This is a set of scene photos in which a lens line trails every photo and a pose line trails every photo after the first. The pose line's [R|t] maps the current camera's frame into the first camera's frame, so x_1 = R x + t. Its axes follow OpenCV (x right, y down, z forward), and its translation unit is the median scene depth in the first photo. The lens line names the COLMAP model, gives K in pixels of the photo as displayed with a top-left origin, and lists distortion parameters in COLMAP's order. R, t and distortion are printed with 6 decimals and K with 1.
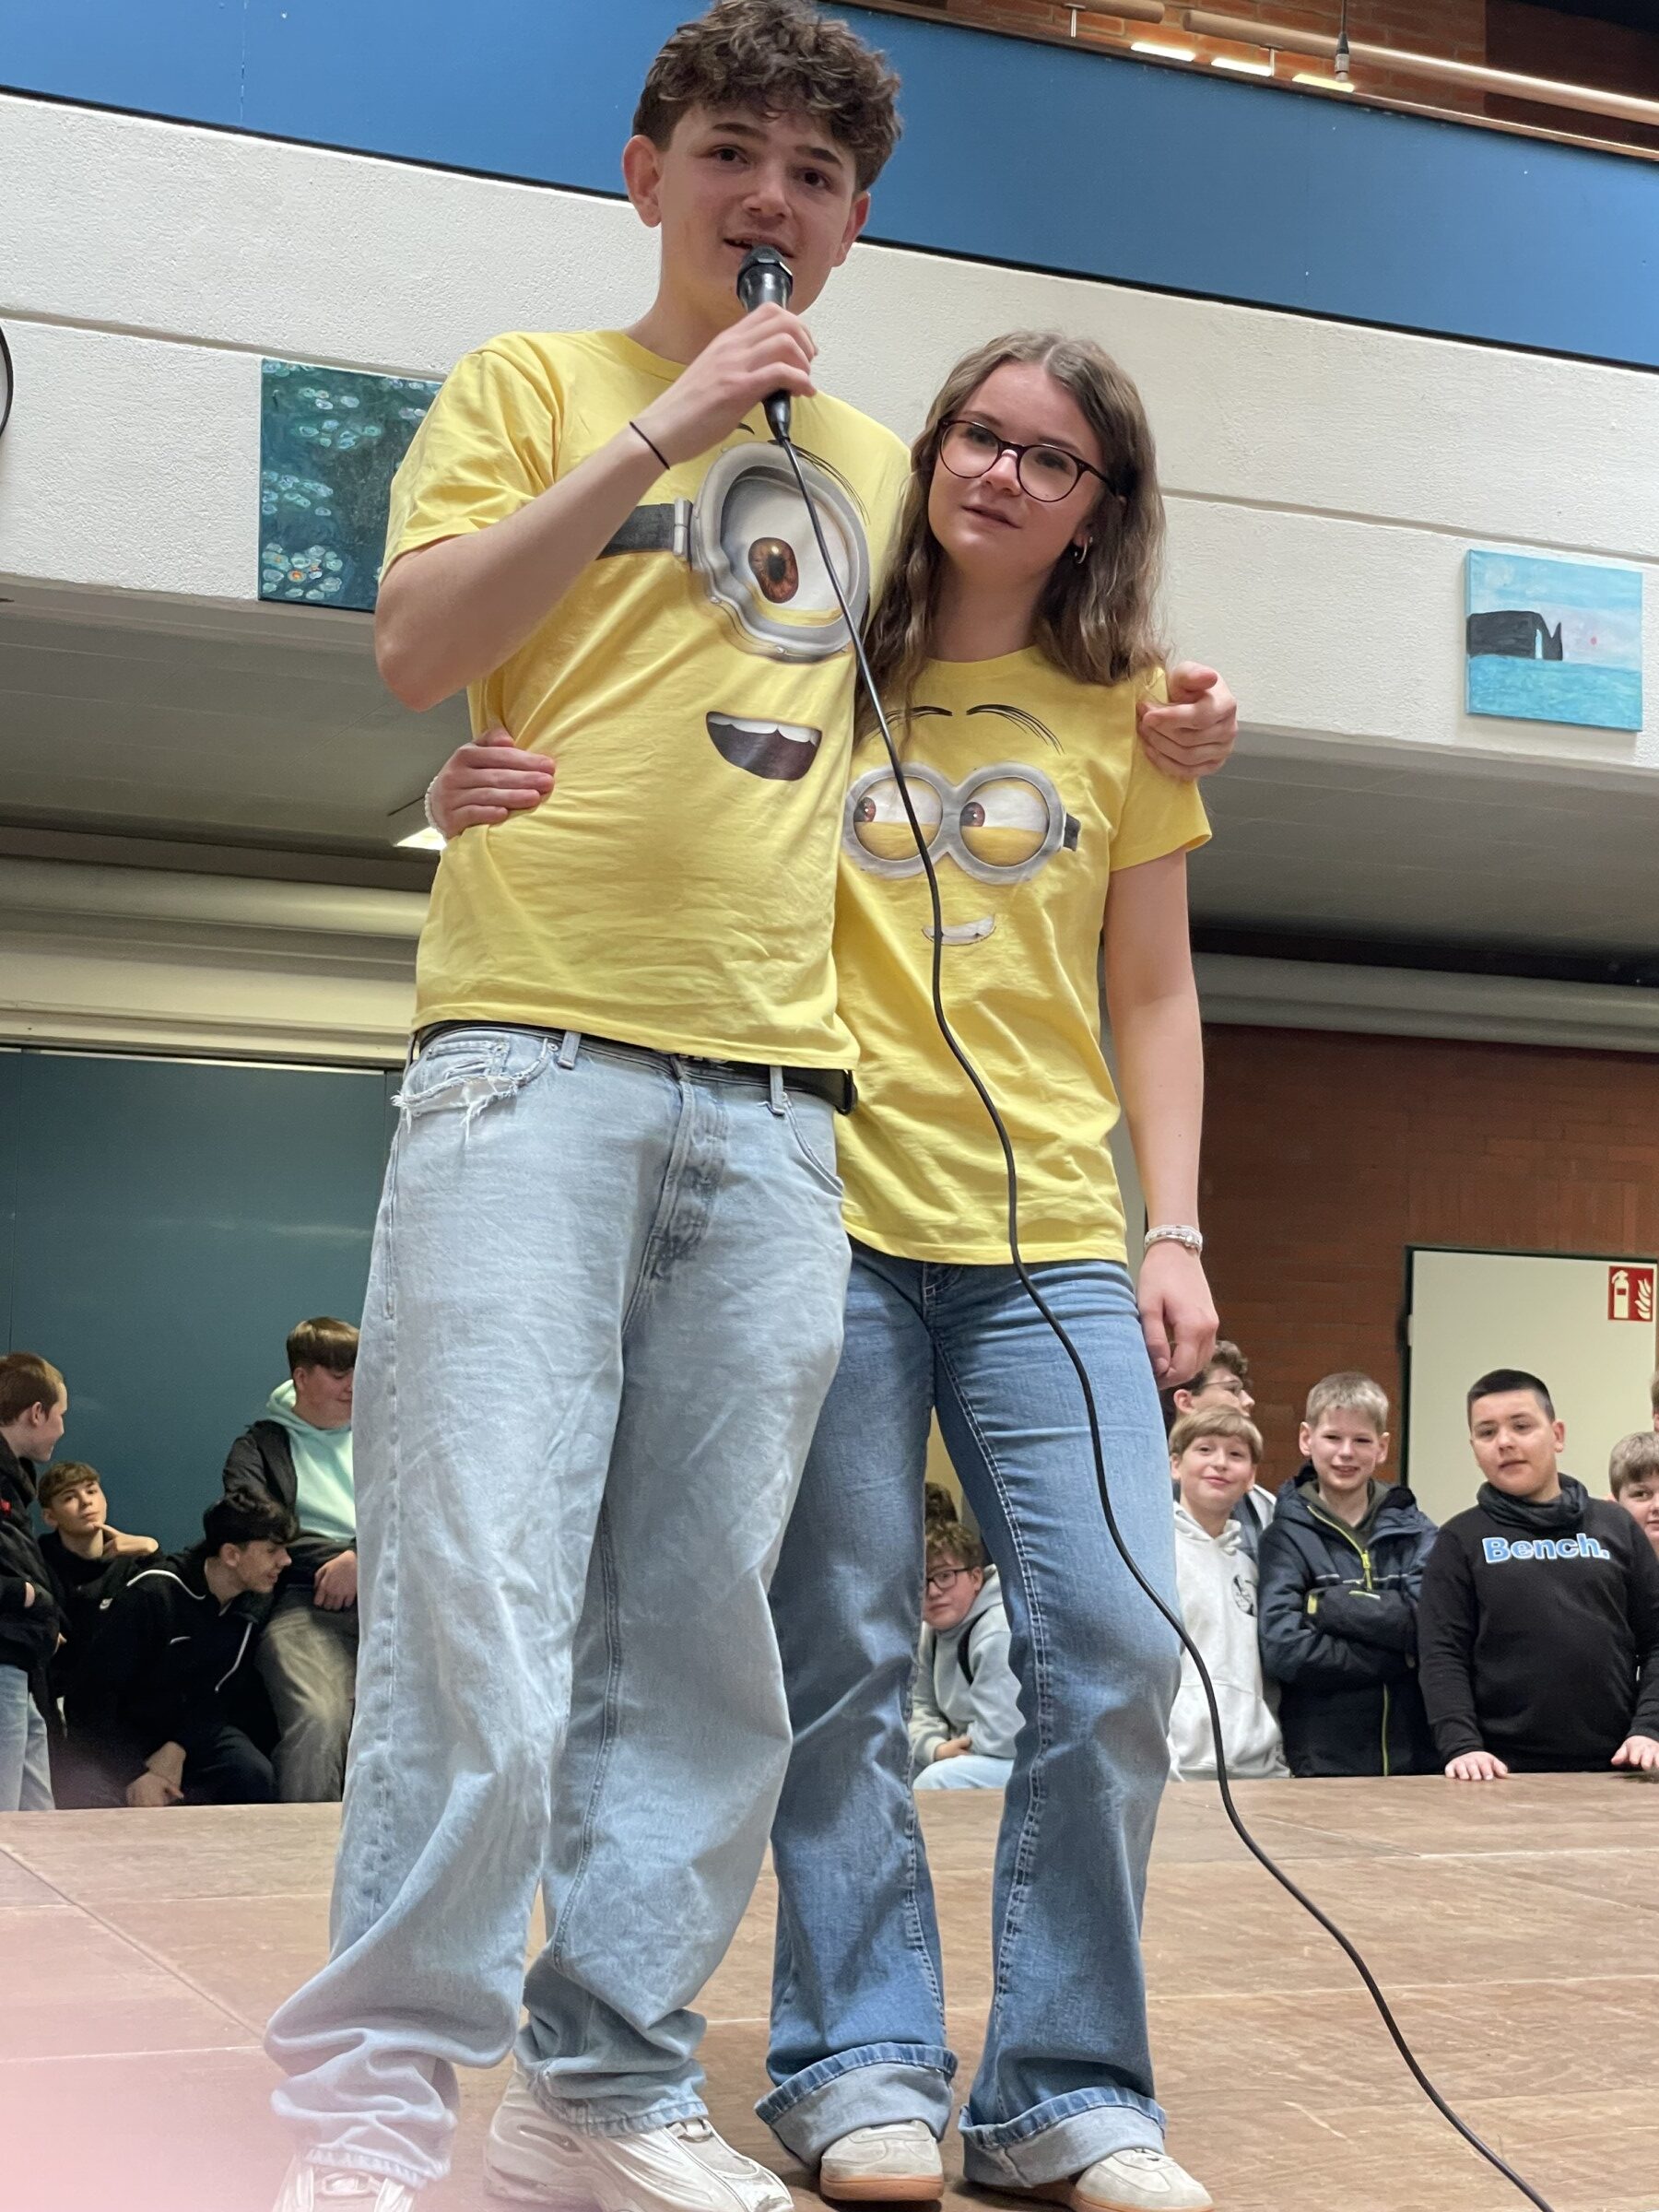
lens RADIAL K [[3445.4, 0, 831.7], [0, 3445.4, 1172.0], [0, 0, 1]] dist [0.078467, 0.000000]
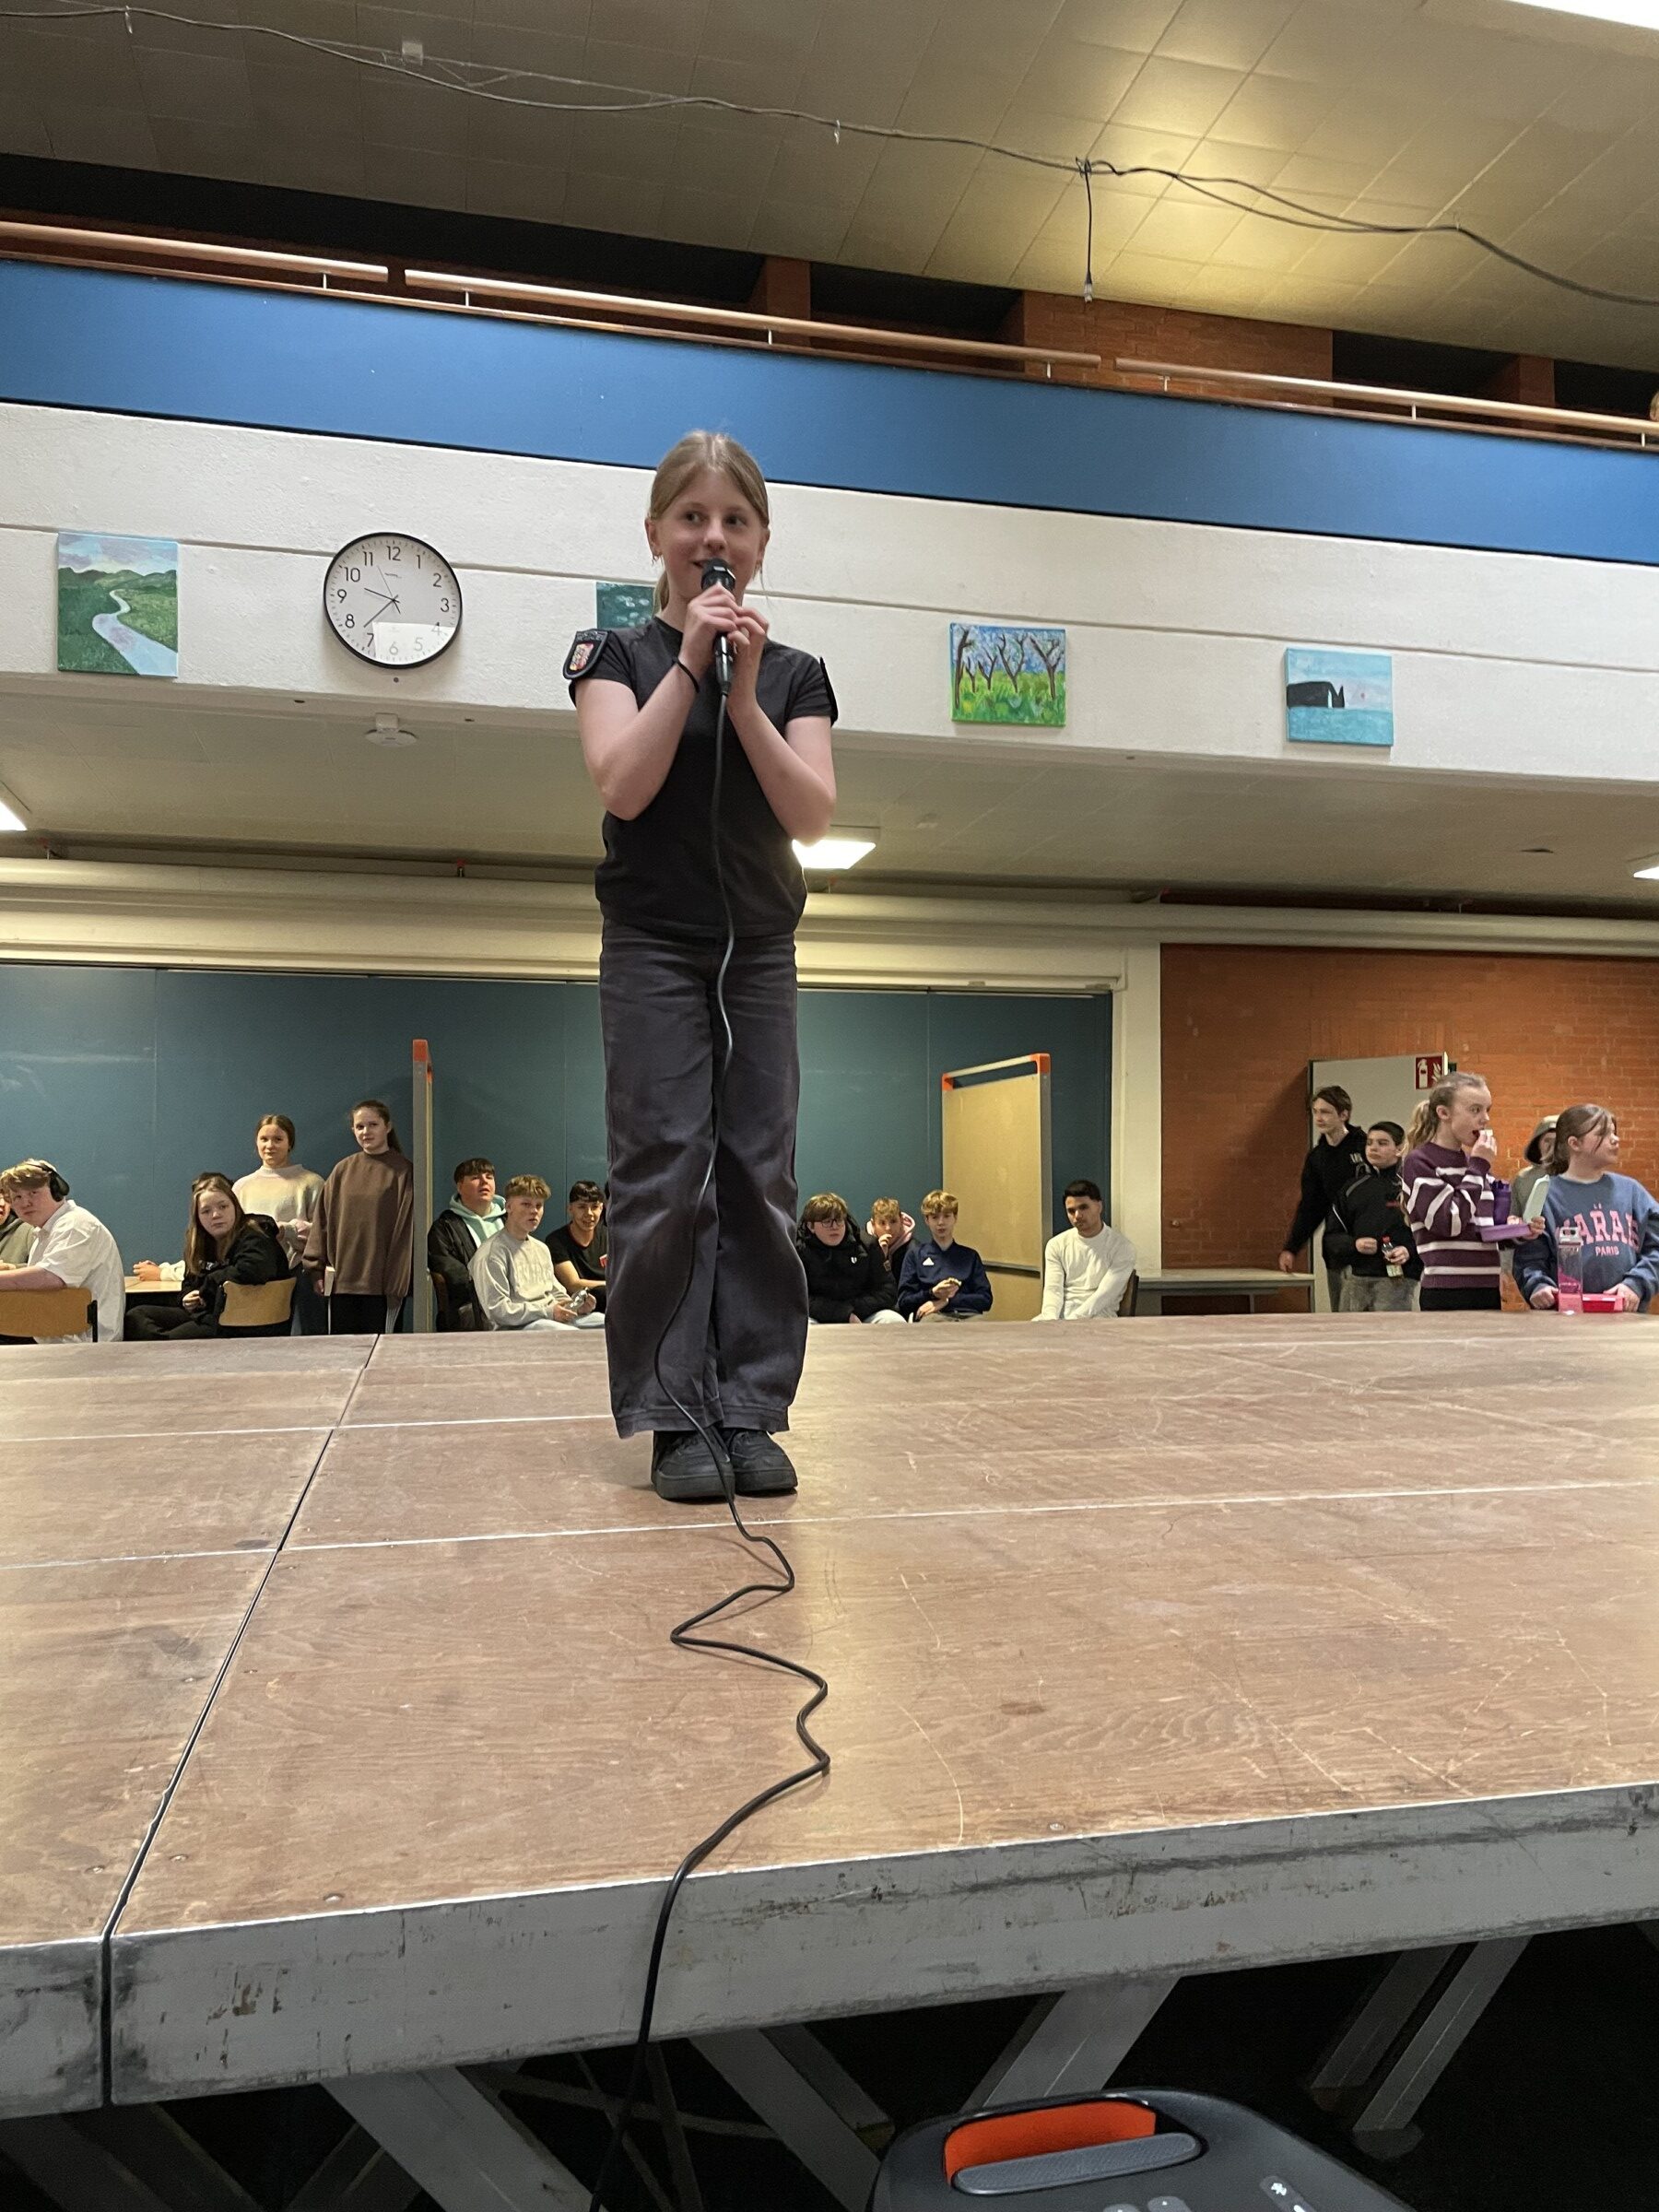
lens RADIAL K [[1667.1, 0, 843.2], [0, 1667.1, 1130.1], [0, 0, 1]] dist [0.091595, -0.118471]
pose [[0.985758, -0.033442, -0.164813, 0.108046], [0.037827, 0.999007, 0.023538, 0.046194], [0.163862, -0.029437, 0.986044, 0.111157]]
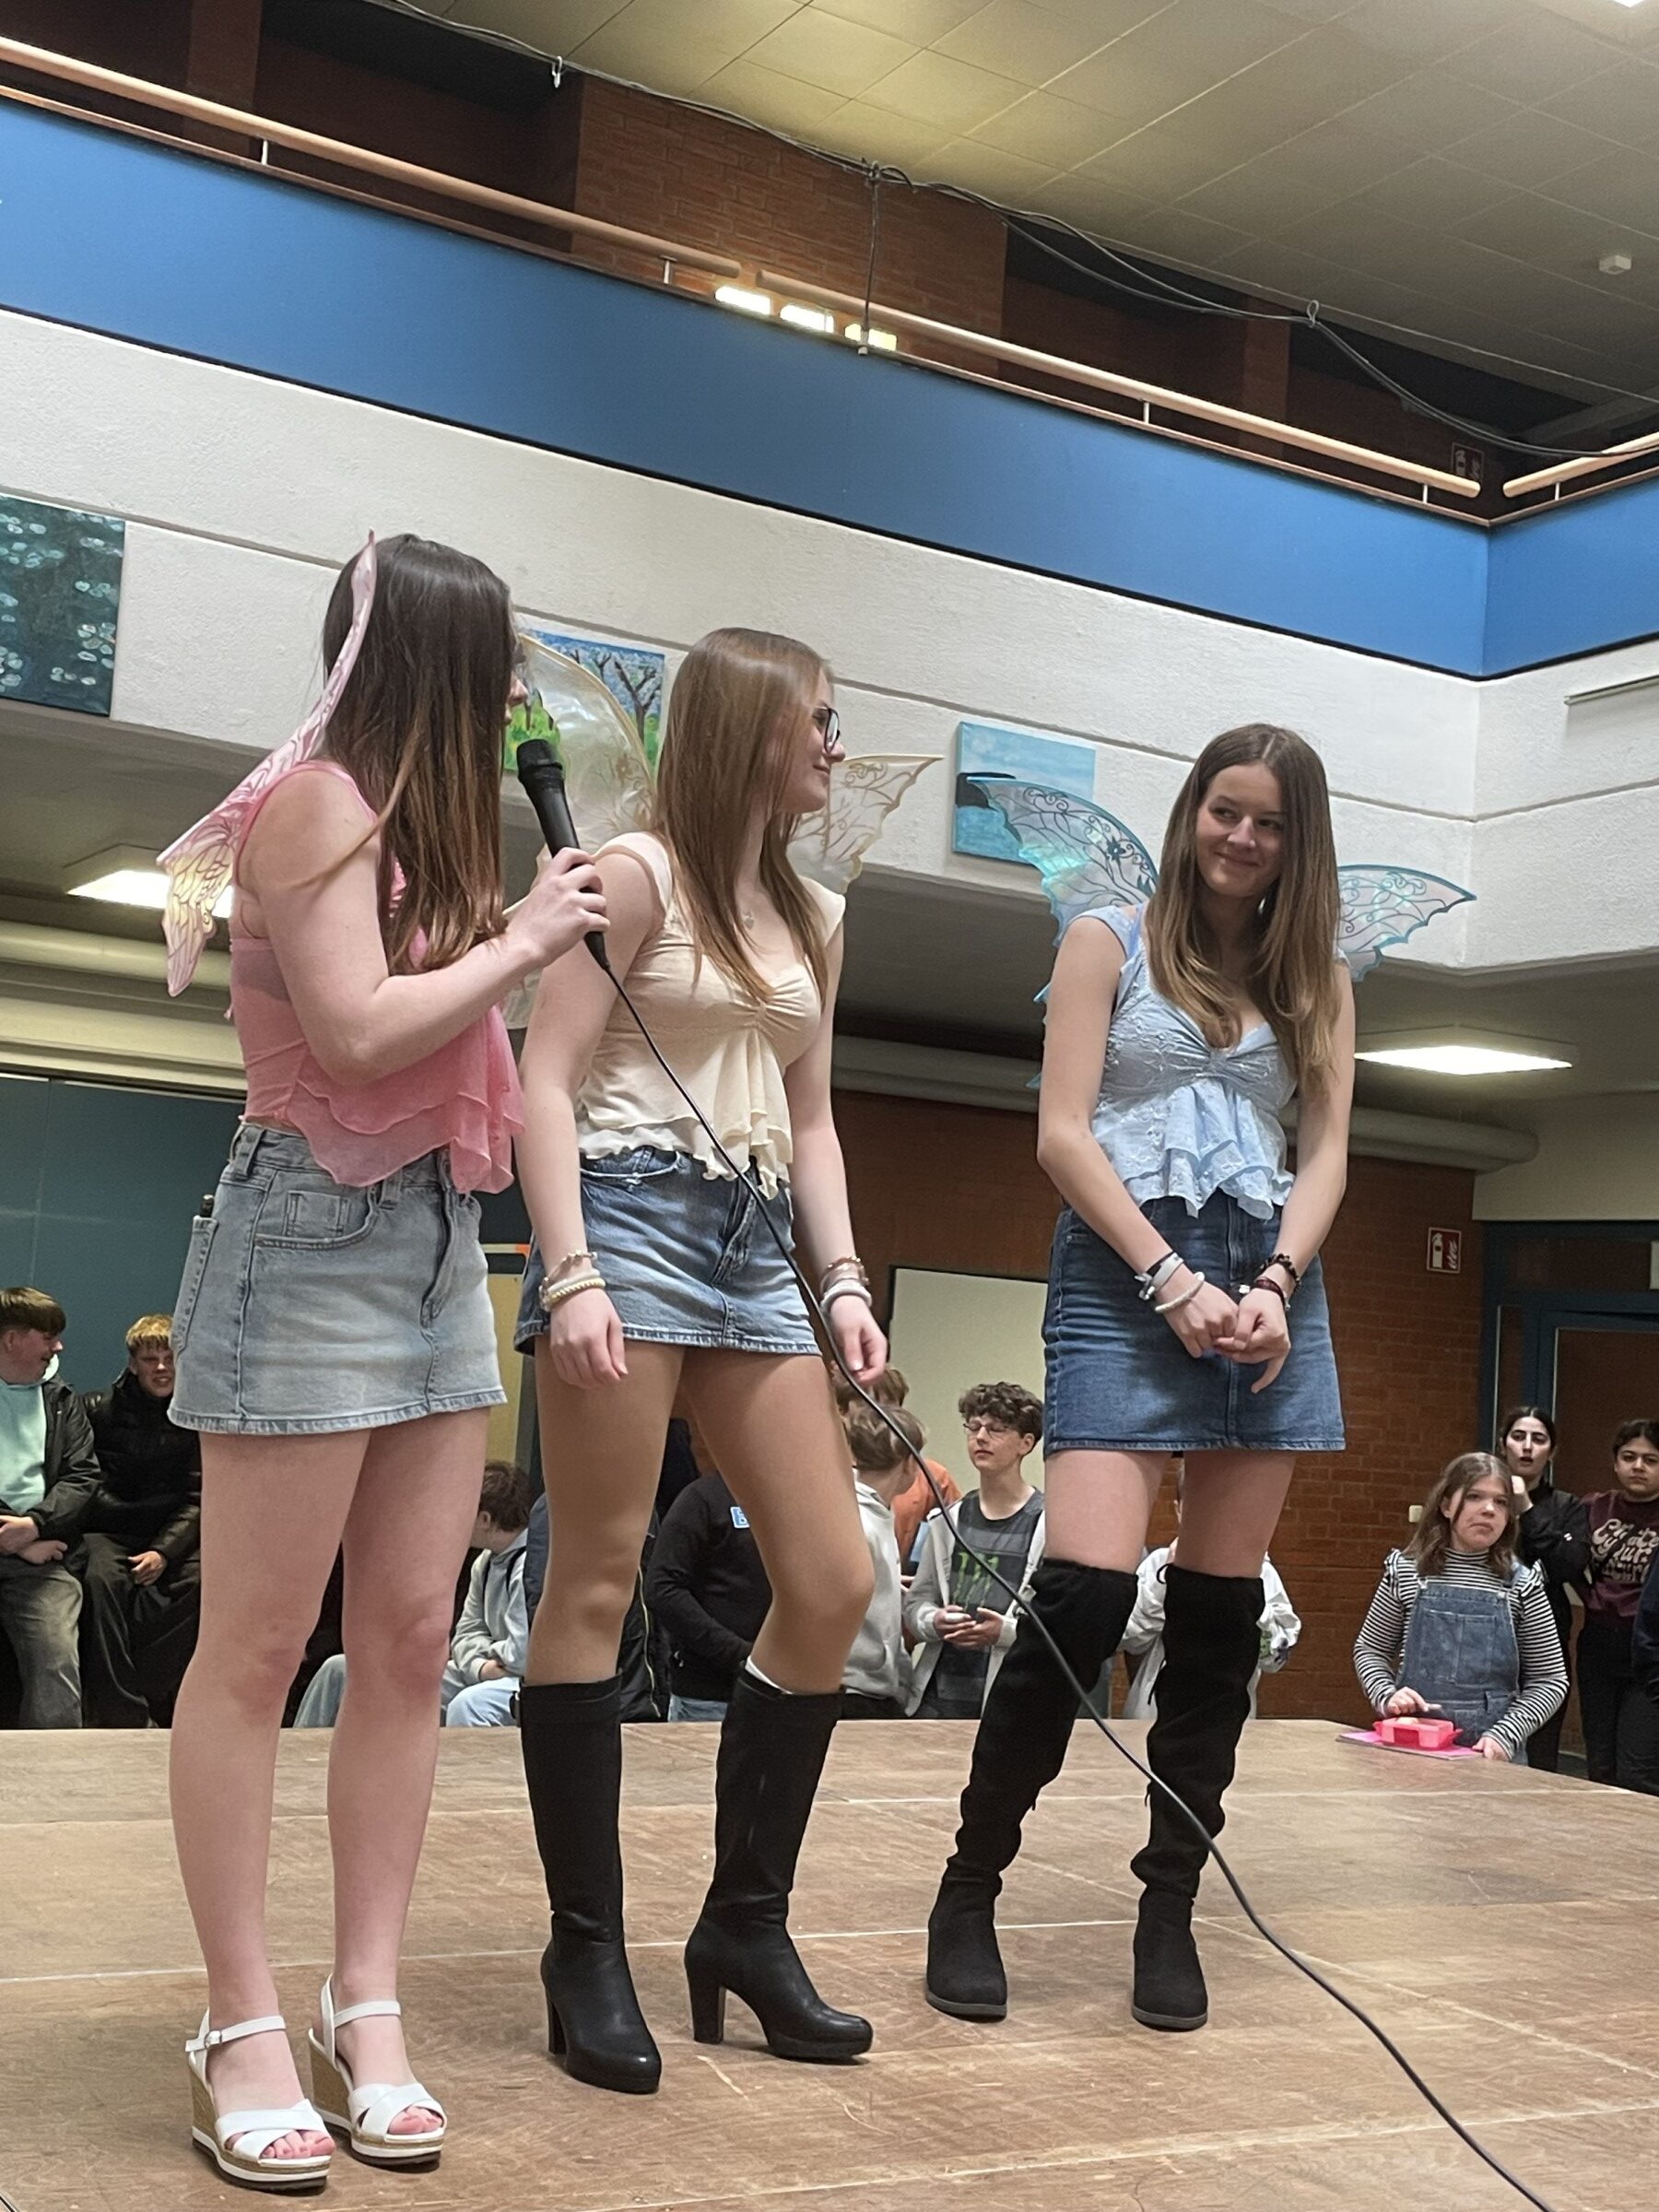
lens RADIAL K [[2777.0, 0, 813.7], [0, 2777.0, 1111.7], [0, 0, 1]] dist [0.082048, 0.000000]
pose [[0.990145, 0.057474, 0.127711, 0.013024], [-0.055175, 0.998246, -0.021469, -0.016970], [-0.128720, 0.014211, 0.991579, 0.016373]]
